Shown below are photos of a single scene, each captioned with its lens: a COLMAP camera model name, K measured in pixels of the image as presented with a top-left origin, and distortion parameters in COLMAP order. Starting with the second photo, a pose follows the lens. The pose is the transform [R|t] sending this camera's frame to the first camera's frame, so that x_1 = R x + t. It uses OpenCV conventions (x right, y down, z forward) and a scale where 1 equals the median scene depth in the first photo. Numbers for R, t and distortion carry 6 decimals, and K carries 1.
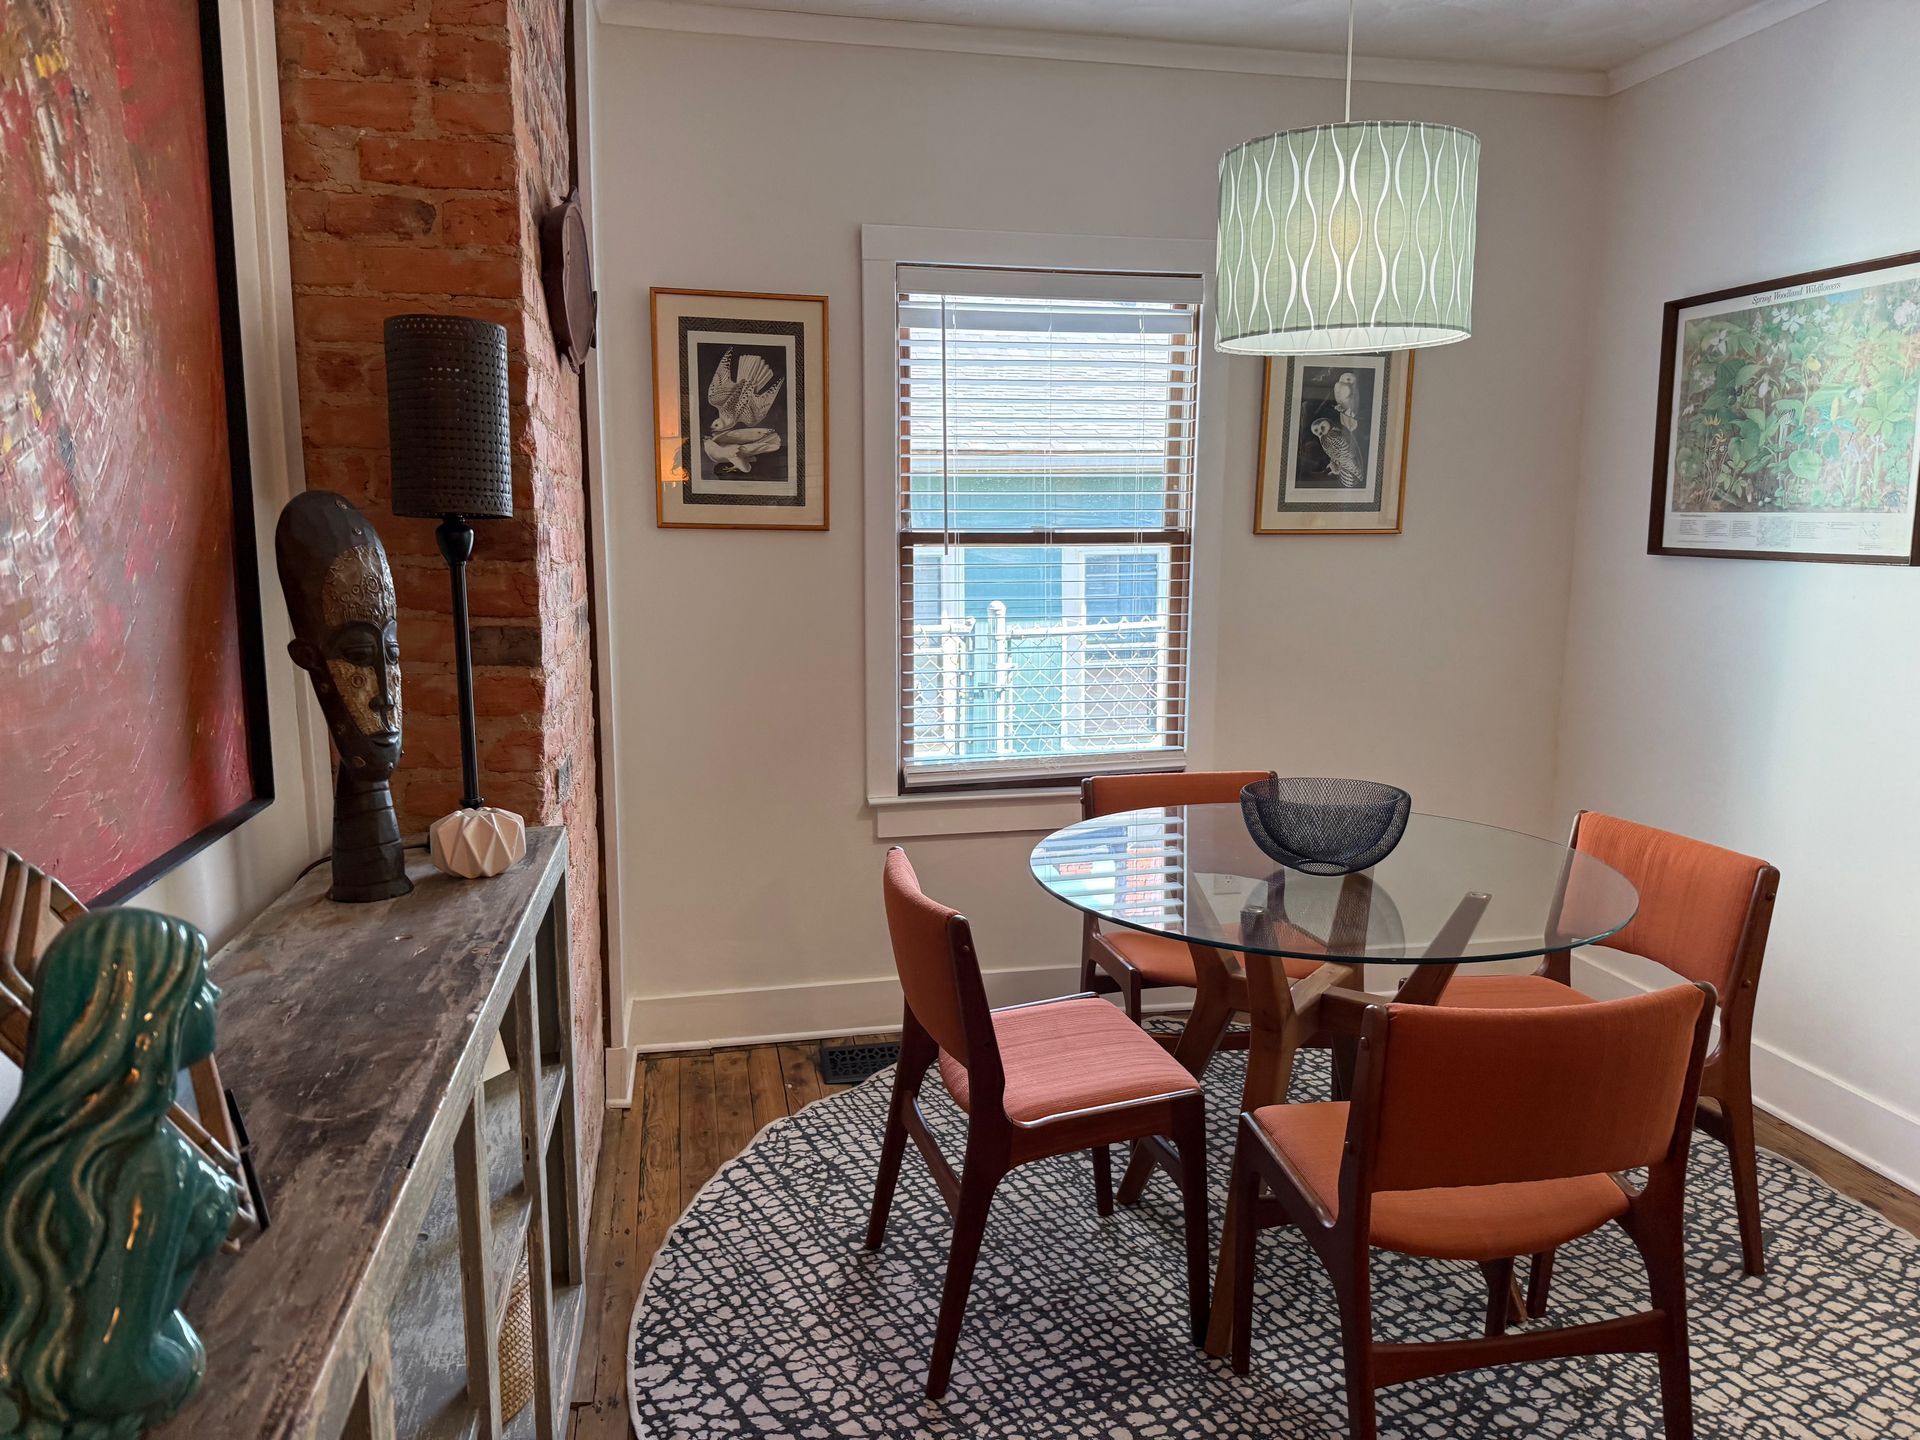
lens RADIAL K [[1345.3, 0, 985.8], [0, 1345.3, 714.8], [0, 0, 1]] dist [0.015958, -0.027031]
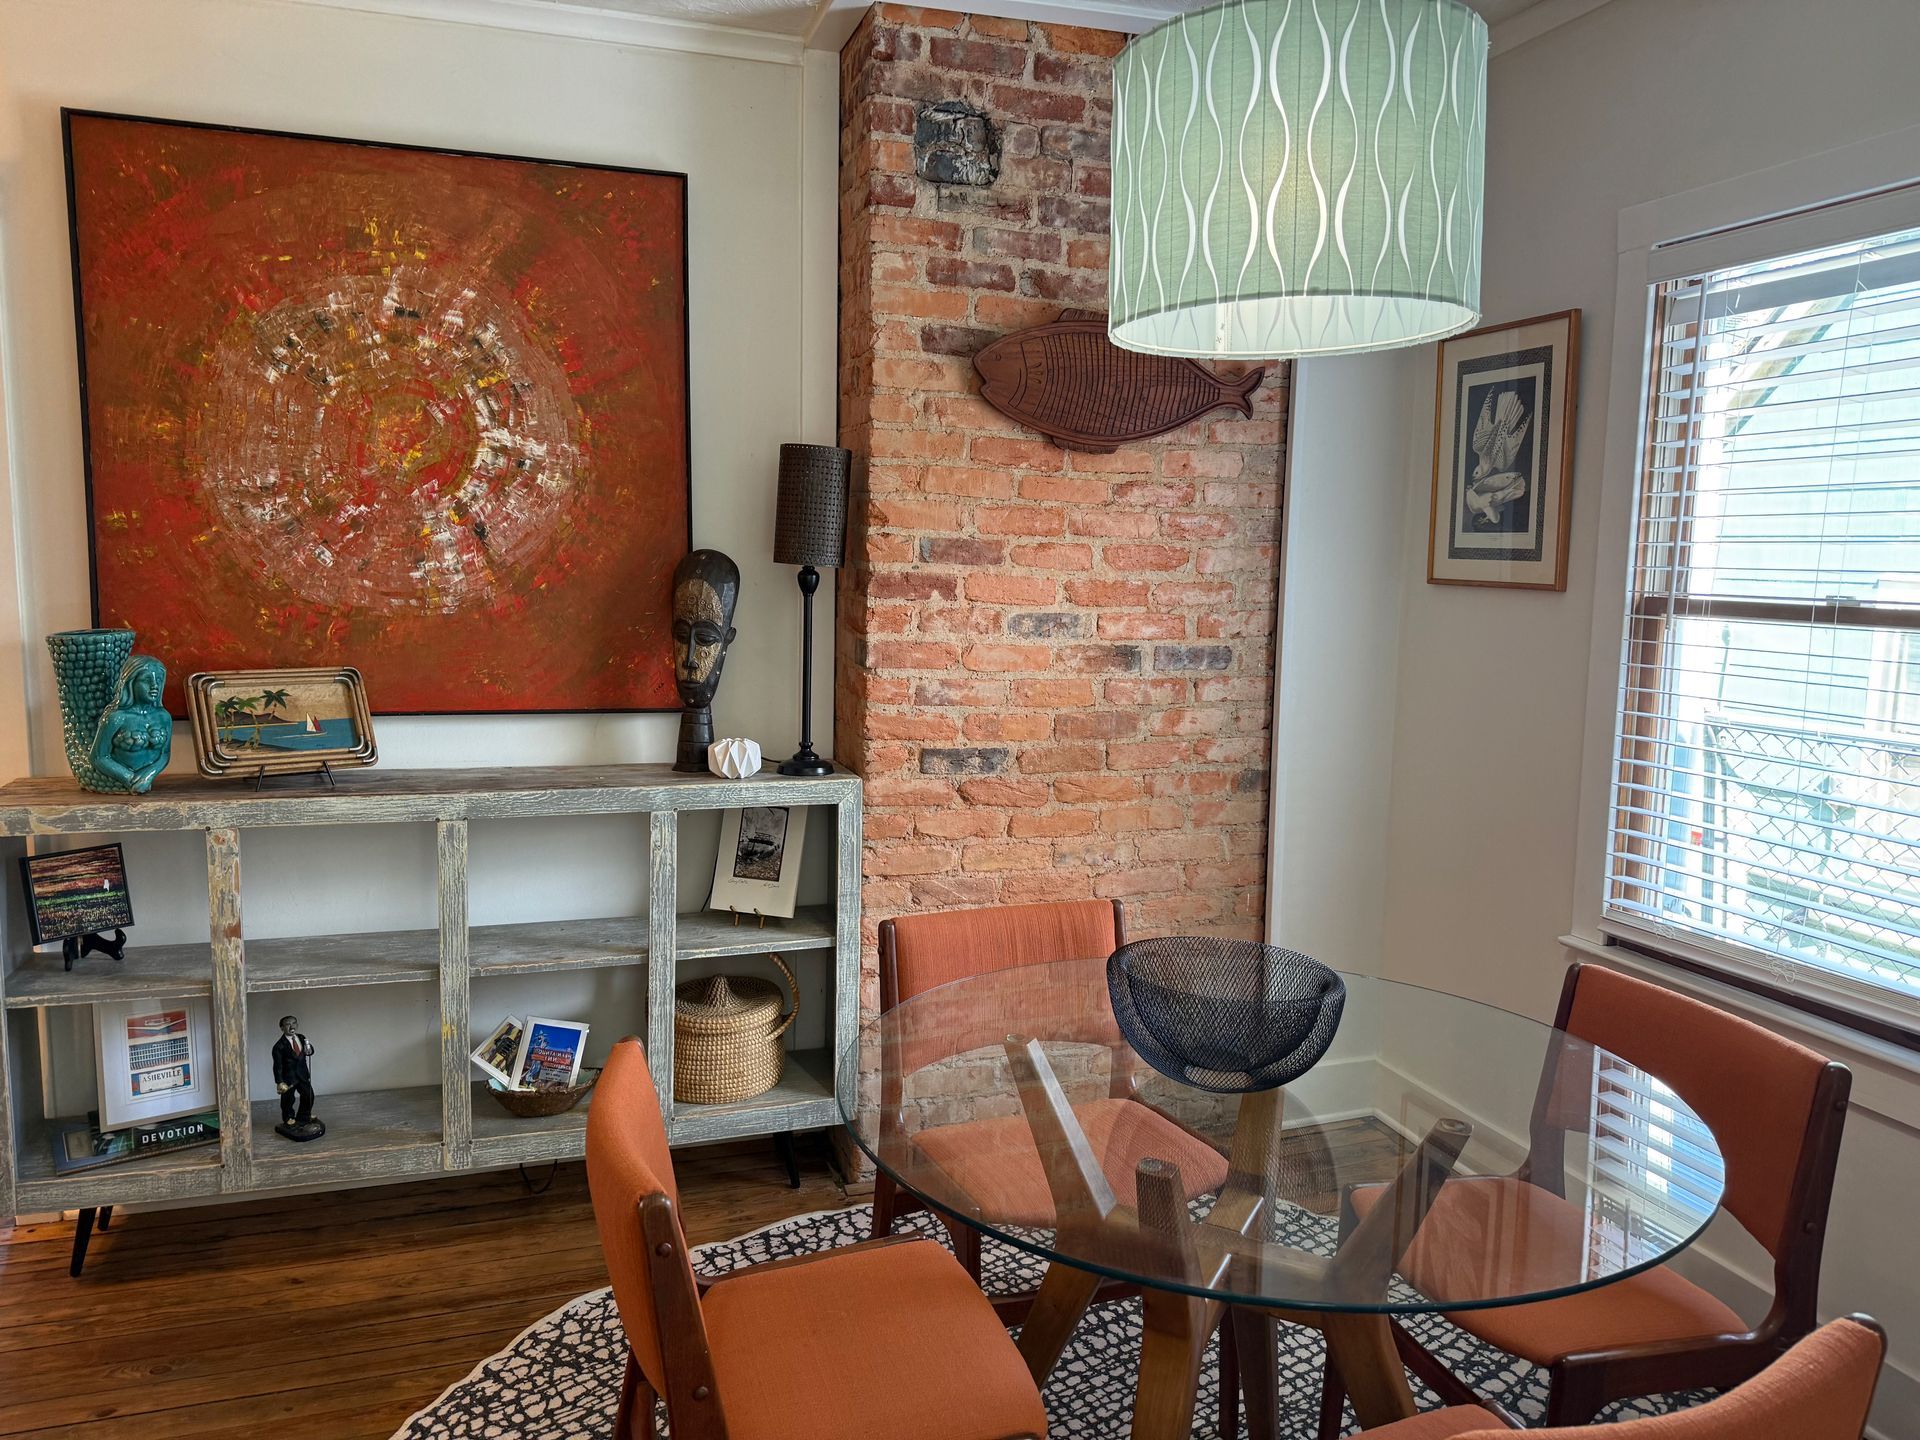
lens RADIAL K [[1345.3, 0, 960.6], [0, 1345.3, 707.0], [0, 0, 1]] dist [0.015958, -0.027031]
pose [[0.101075, 0.110092, -0.988769, 0.885735], [-0.160275, 0.982679, 0.093031, -0.114672], [0.981884, 0.149072, 0.116969, 0.744245]]
